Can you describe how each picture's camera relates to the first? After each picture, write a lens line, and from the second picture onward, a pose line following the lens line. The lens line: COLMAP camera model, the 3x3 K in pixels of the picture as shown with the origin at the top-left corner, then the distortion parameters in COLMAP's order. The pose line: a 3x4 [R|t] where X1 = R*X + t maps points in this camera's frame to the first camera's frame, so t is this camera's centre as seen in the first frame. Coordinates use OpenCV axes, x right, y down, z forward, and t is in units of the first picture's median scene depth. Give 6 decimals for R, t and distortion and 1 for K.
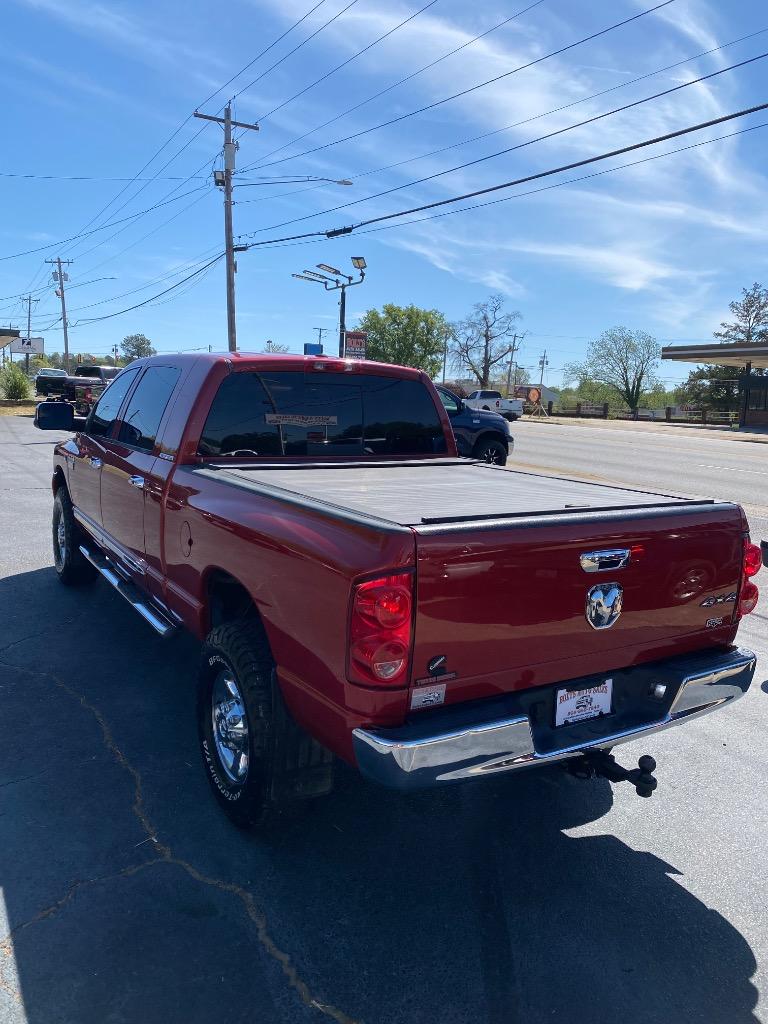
lens RADIAL K [[779.3, 0, 379.3], [0, 779.3, 501.1], [0, 0, 1]] dist [0.011105, -0.009798]
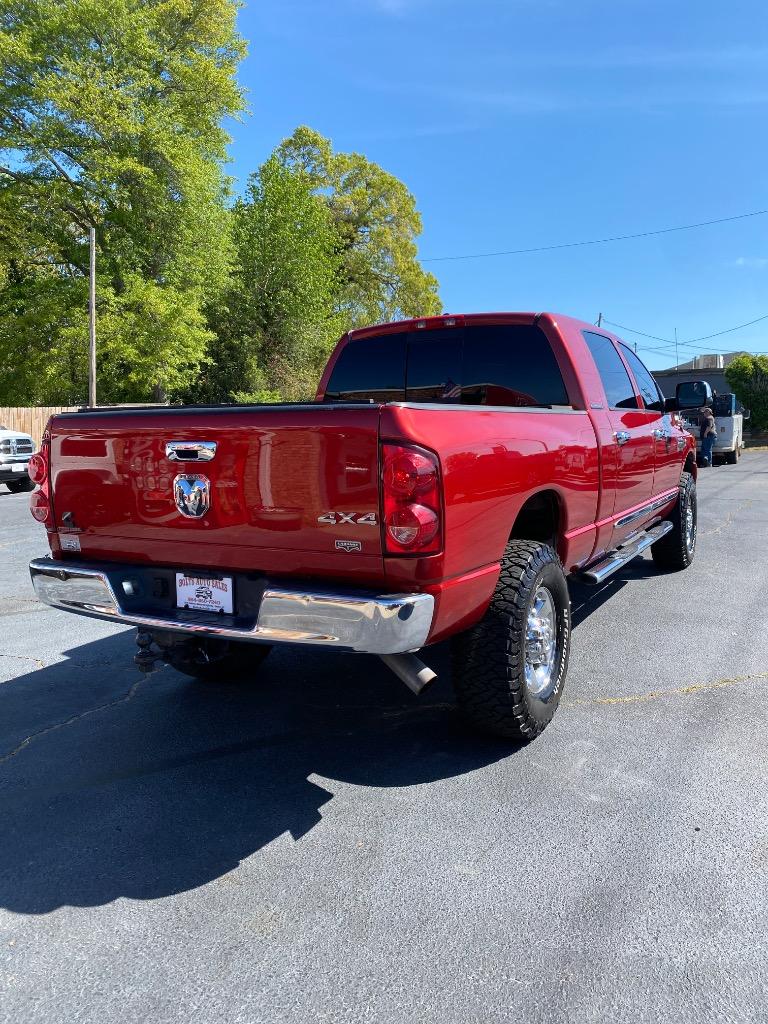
lens RADIAL K [[785.6, 0, 380.2], [0, 785.6, 488.9], [0, 0, 1]] dist [0.018246, -0.013143]
pose [[0.495438, 0.018041, -0.868456, 1.118307], [-0.083662, 0.996127, -0.027034, 0.111726], [0.864605, 0.086050, 0.495029, 0.585959]]
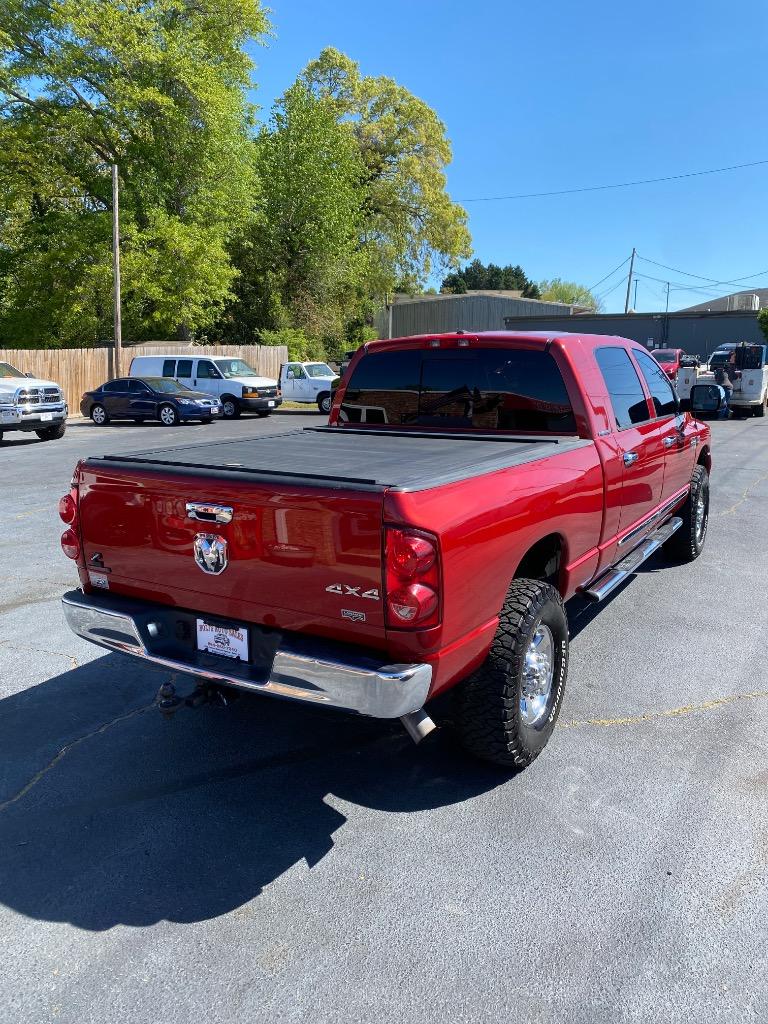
lens RADIAL K [[785.6, 0, 381.2], [0, 785.6, 490.0], [0, 0, 1]] dist [0.018246, -0.013143]
pose [[0.468690, 0.100074, -0.877676, 1.167333], [-0.096505, 0.993416, 0.061736, -0.041968], [0.878075, 0.055765, 0.475262, 0.567169]]
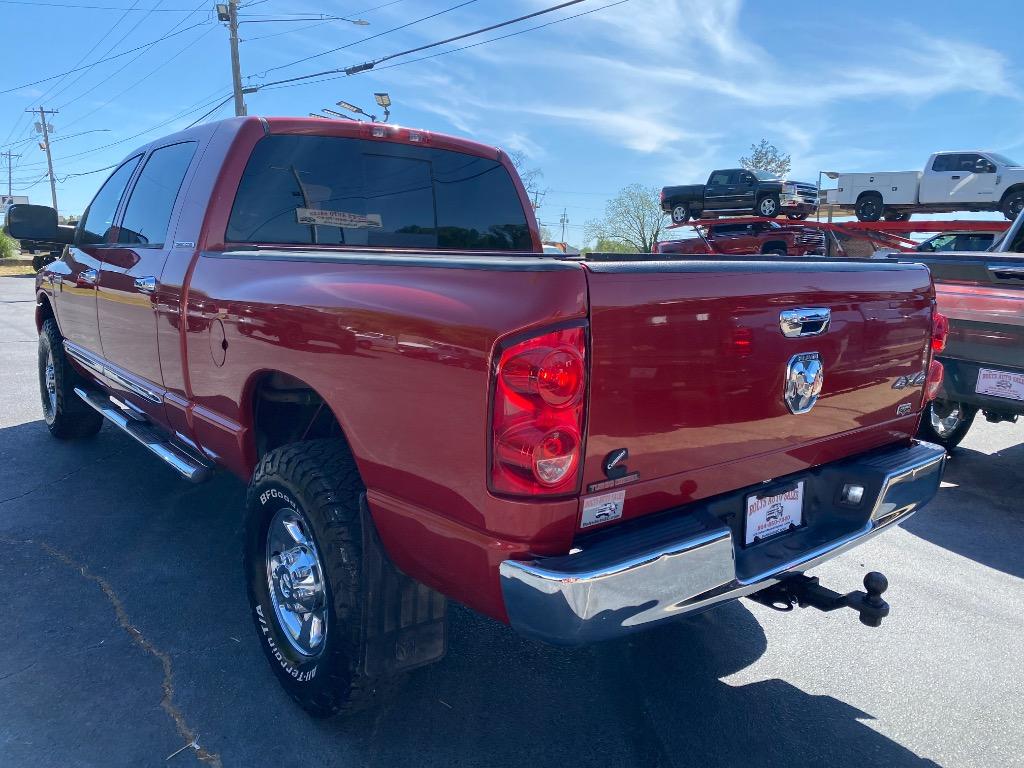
lens RADIAL K [[779.3, 0, 519.9], [0, 779.3, 381.9], [0, 0, 1]] dist [0.011105, -0.009798]
pose [[0.988724, -0.039618, 0.144411, -0.080107], [0.035869, 0.998951, 0.028473, 0.085703], [-0.145387, -0.022972, 0.989108, 0.242520]]
